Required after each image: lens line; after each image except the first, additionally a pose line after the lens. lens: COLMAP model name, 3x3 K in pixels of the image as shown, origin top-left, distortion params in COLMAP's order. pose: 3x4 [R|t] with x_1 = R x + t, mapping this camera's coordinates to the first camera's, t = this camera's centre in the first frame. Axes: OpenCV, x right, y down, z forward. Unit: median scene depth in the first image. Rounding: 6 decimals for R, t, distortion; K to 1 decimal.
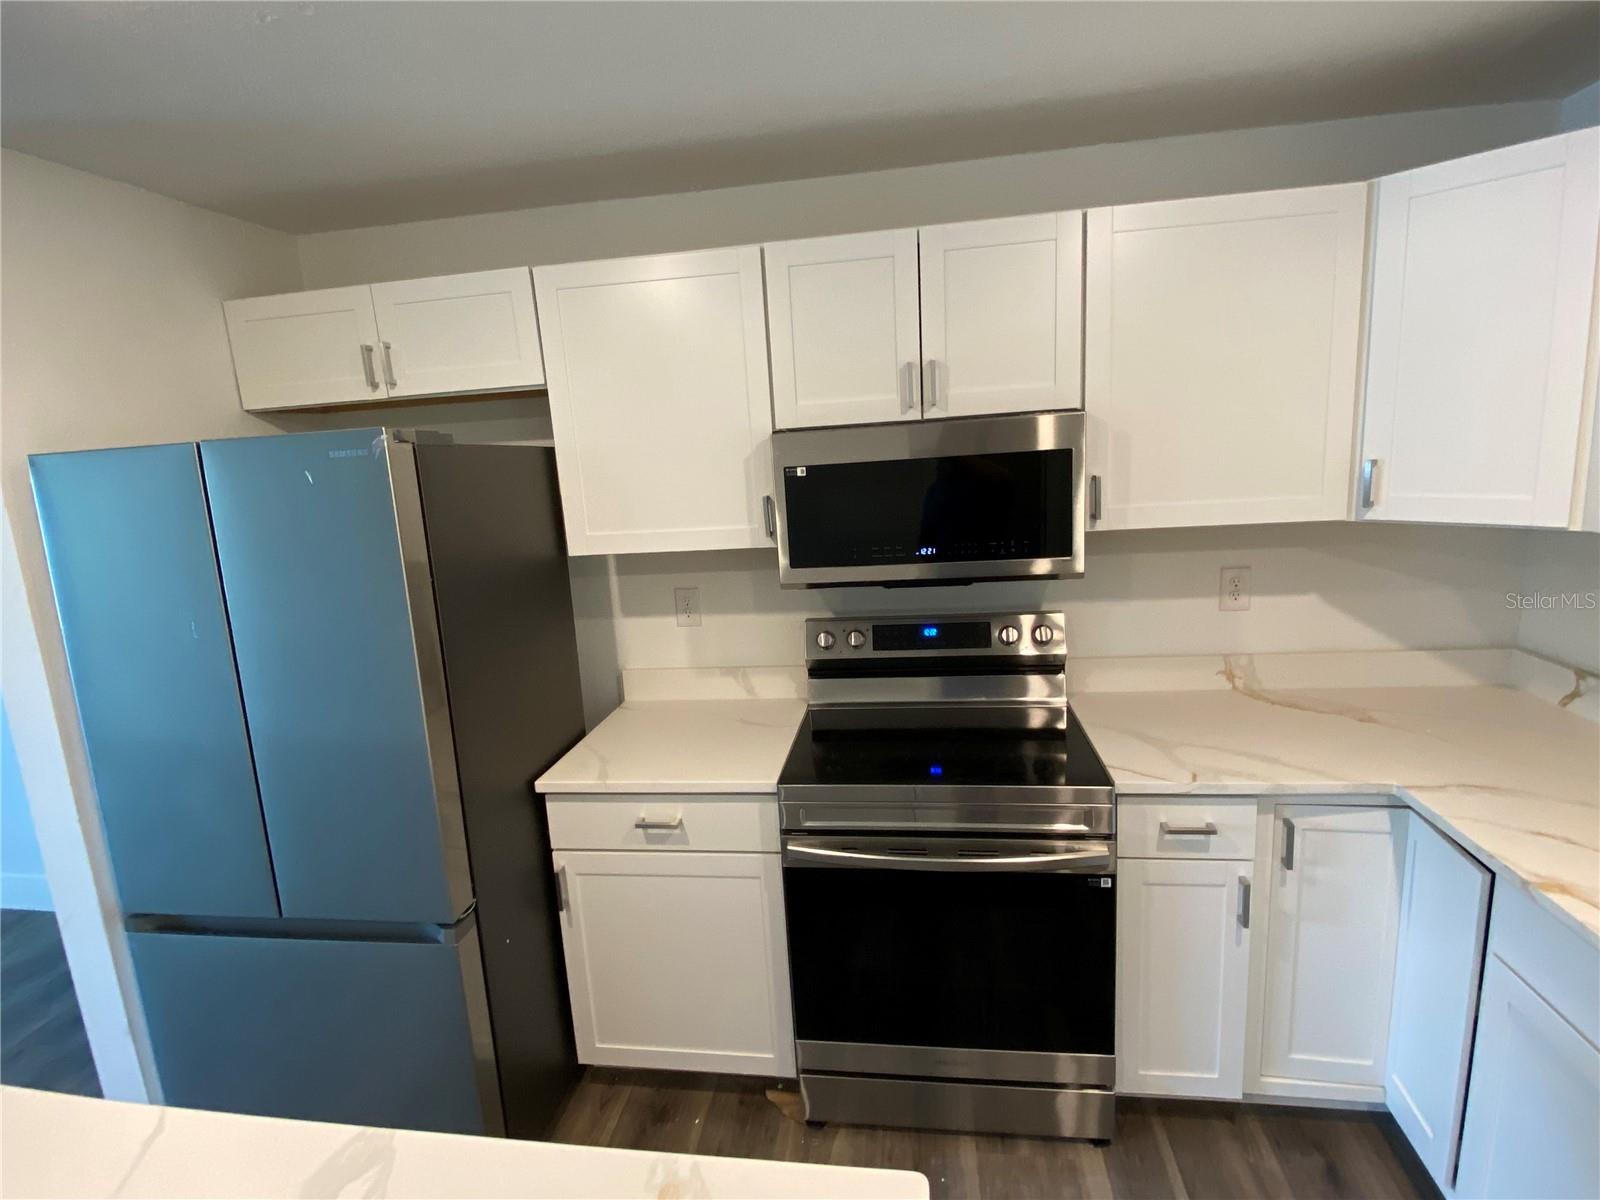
lens RADIAL K [[788.6, 0, 799.3], [0, 788.6, 590.3], [0, 0, 1]] dist [0.017215, -0.016960]
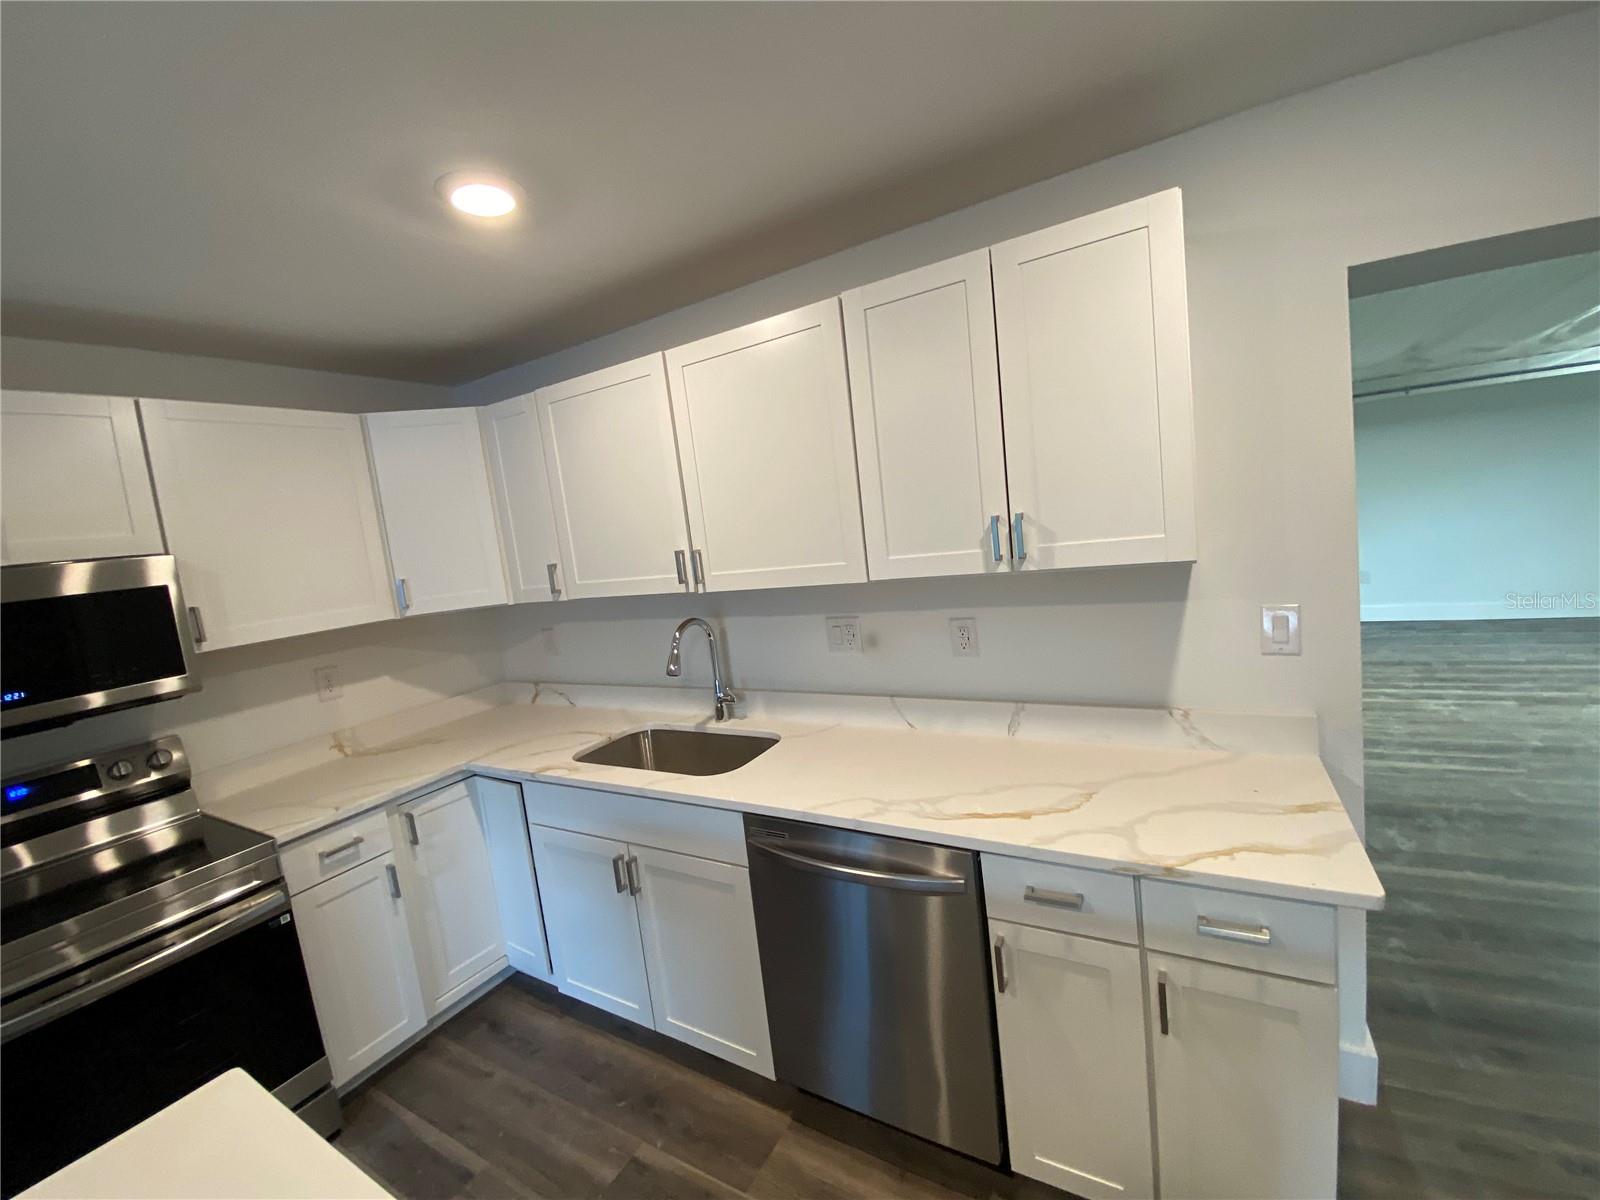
lens RADIAL K [[653.9, 0, 806.1], [0, 653.9, 596.4], [0, 0, 1]] dist [-0.000813, -0.007954]
pose [[0.374362, -0.079822, 0.923841, -0.185634], [0.260982, 0.965084, -0.022371, 0.105927], [-0.889798, 0.249481, 0.382123, -0.217137]]
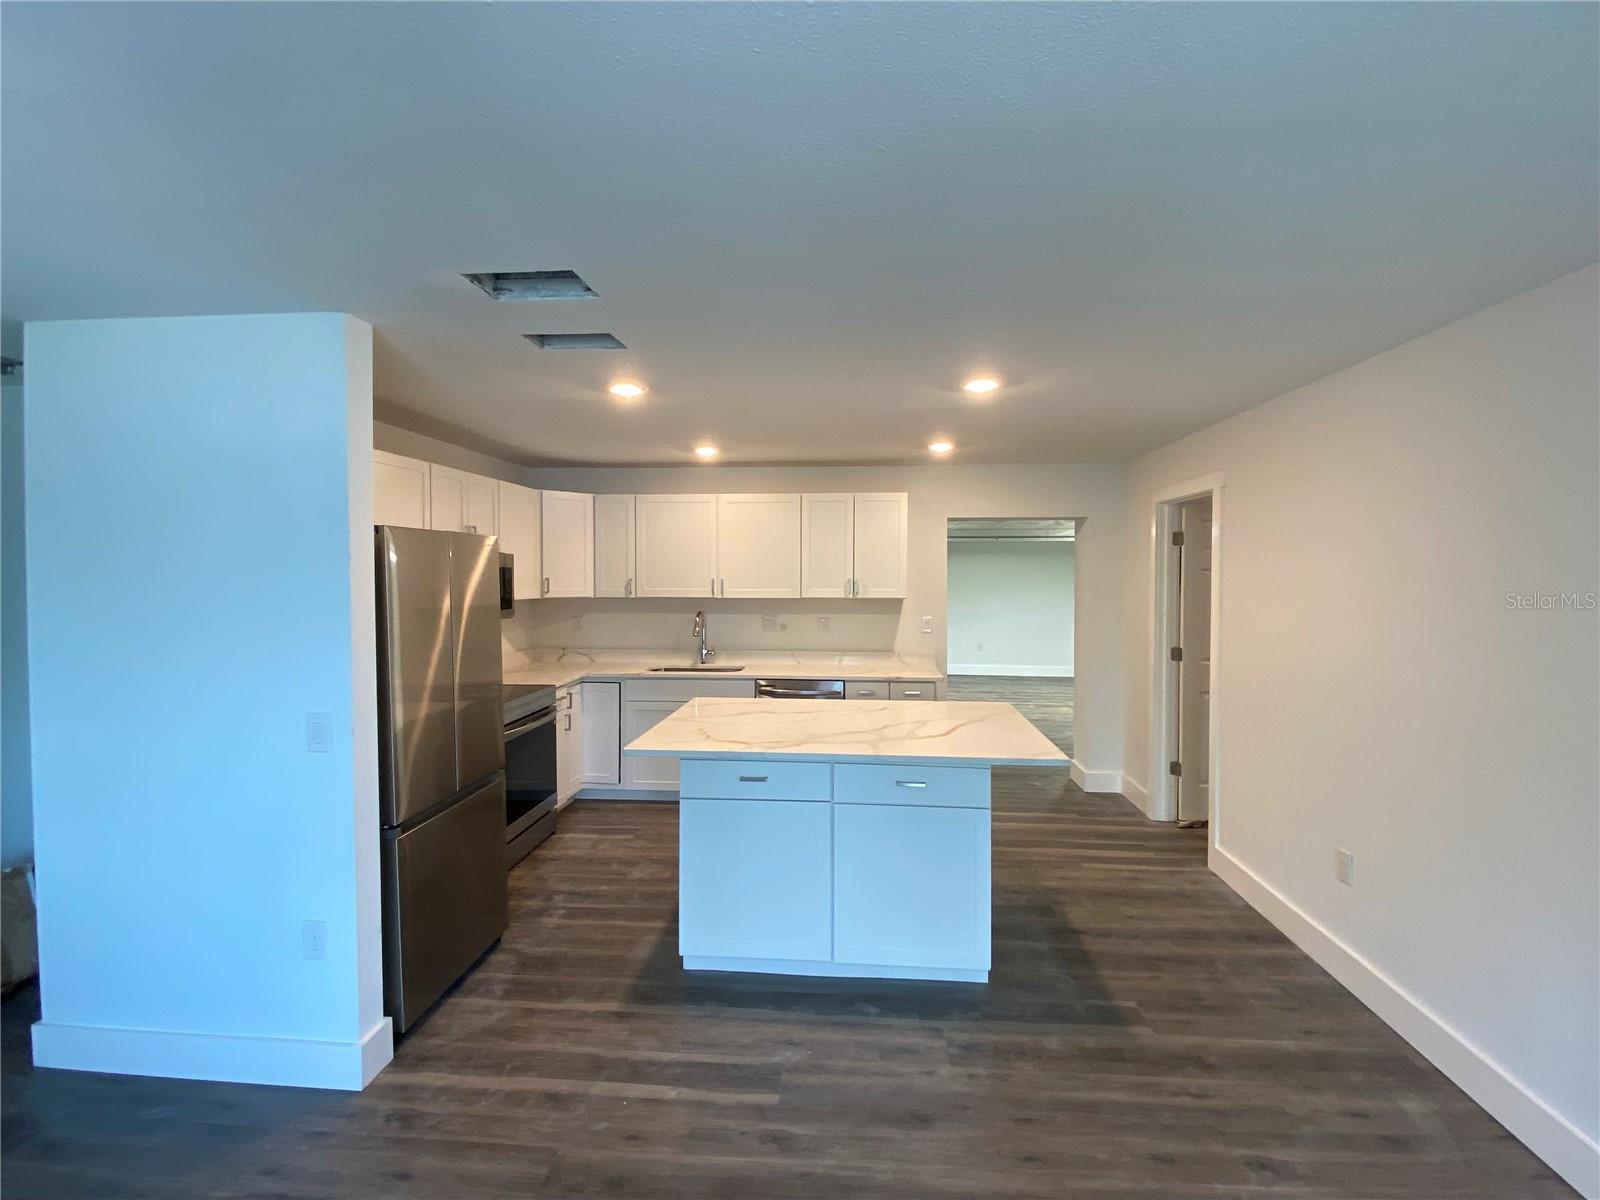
lens RADIAL K [[788.6, 0, 817.9], [0, 788.6, 565.6], [0, 0, 1]] dist [0.017215, -0.016960]
pose [[-0.073229, 0.072226, 0.994696, -2.233432], [0.189453, 0.980221, -0.057227, 0.151213], [-0.979155, 0.184258, -0.085464, 0.215342]]
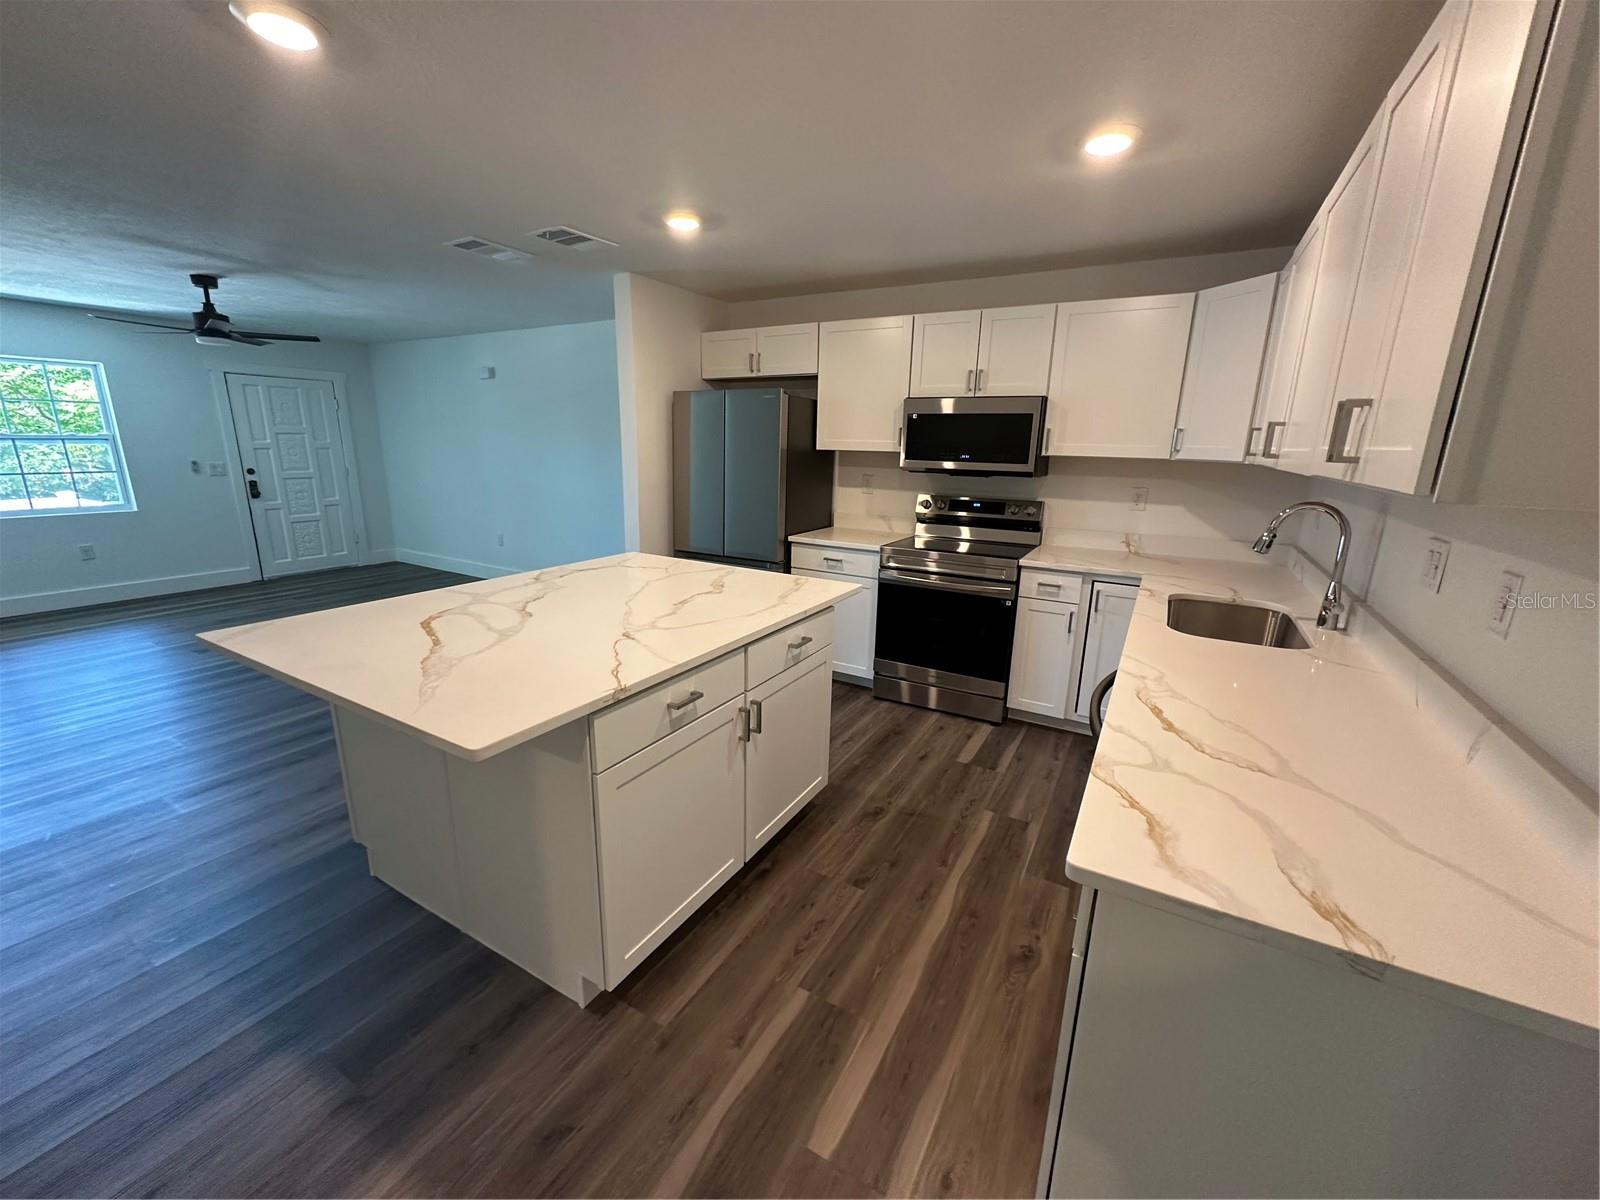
lens RADIAL K [[639.2, 0, 791.7], [0, 639.2, 605.7], [0, 0, 1]] dist [-0.007193, 0.001035]
pose [[0.921766, 0.173443, -0.346791, 0.410091], [-0.146939, 0.983921, 0.101533, 0.252856], [0.358825, -0.042632, 0.932431, -0.880460]]
